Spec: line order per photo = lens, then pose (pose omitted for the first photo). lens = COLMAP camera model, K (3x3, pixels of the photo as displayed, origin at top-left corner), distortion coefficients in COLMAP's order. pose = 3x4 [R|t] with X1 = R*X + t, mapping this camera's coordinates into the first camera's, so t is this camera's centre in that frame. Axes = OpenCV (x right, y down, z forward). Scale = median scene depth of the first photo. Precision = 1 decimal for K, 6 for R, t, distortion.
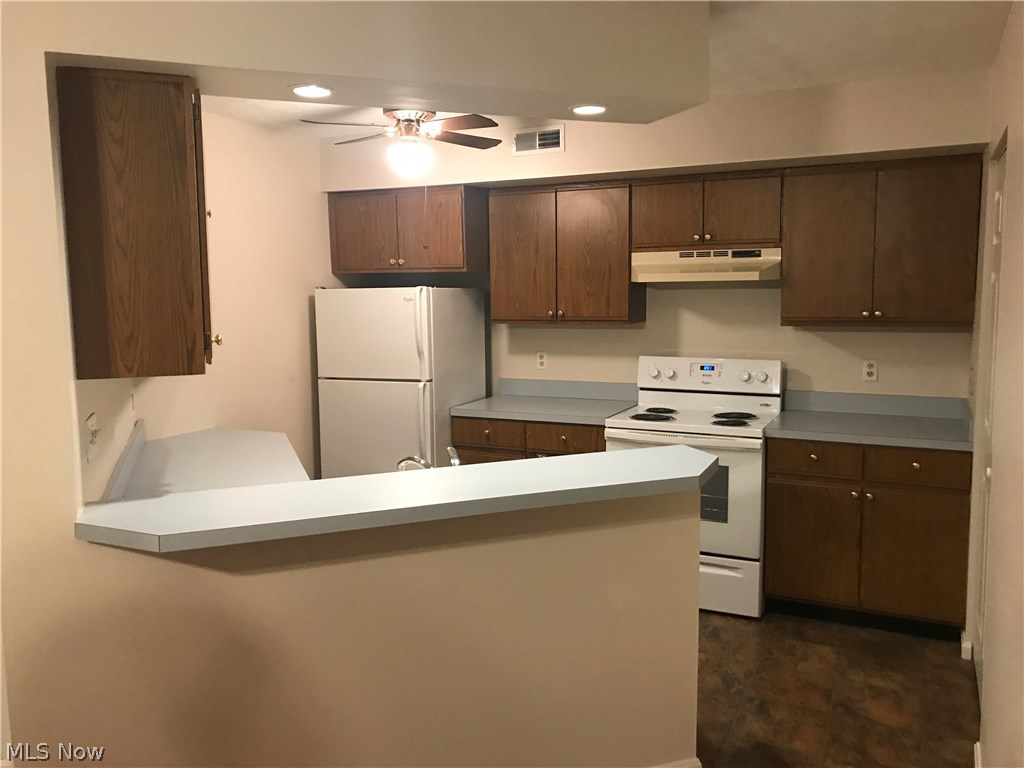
lens RADIAL K [[859.0, 0, 508.2], [0, 859.0, 383.2], [0, 0, 1]] dist [0.079032, -0.045080]
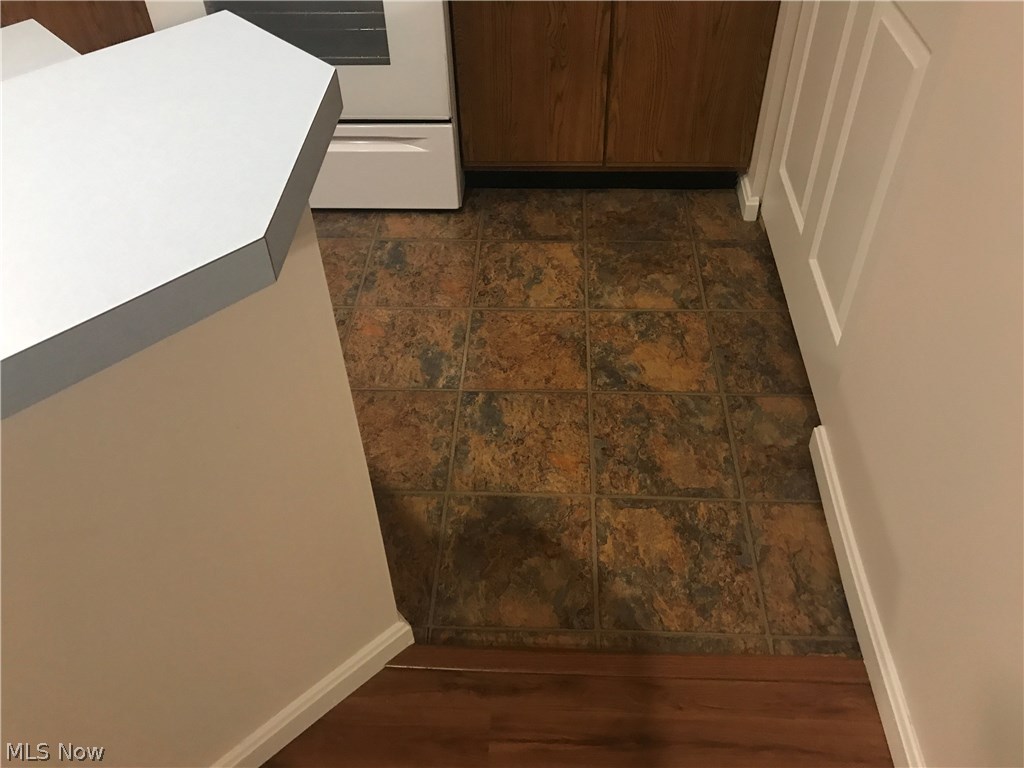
lens RADIAL K [[859.0, 0, 509.8], [0, 859.0, 384.4], [0, 0, 1]] dist [0.079032, -0.045080]
pose [[0.923995, -0.278852, 0.261678, 0.138940], [0.070107, 0.796224, 0.600927, -0.004298], [-0.375924, -0.536907, 0.755256, 0.504164]]
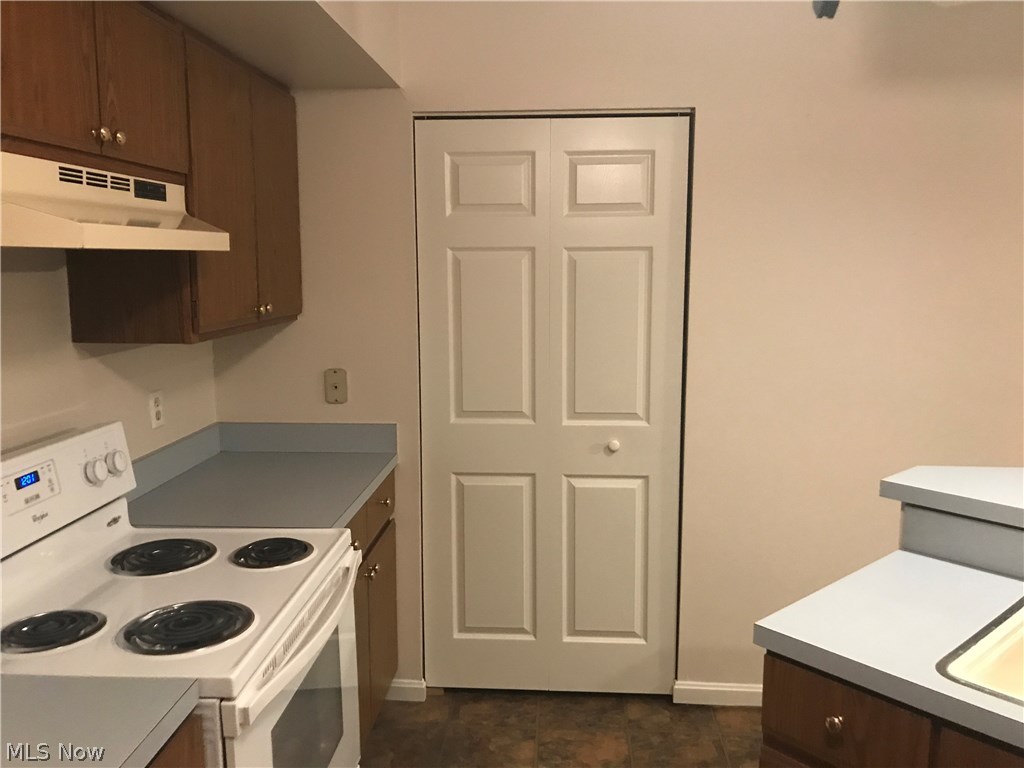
lens RADIAL K [[859.0, 0, 514.2], [0, 859.0, 381.5], [0, 0, 1]] dist [0.079032, -0.045080]
pose [[-0.399036, -0.120188, 0.909024, -0.258945], [0.106007, 0.978678, 0.175931, -0.136303], [-0.910787, 0.166566, -0.377787, 1.226148]]
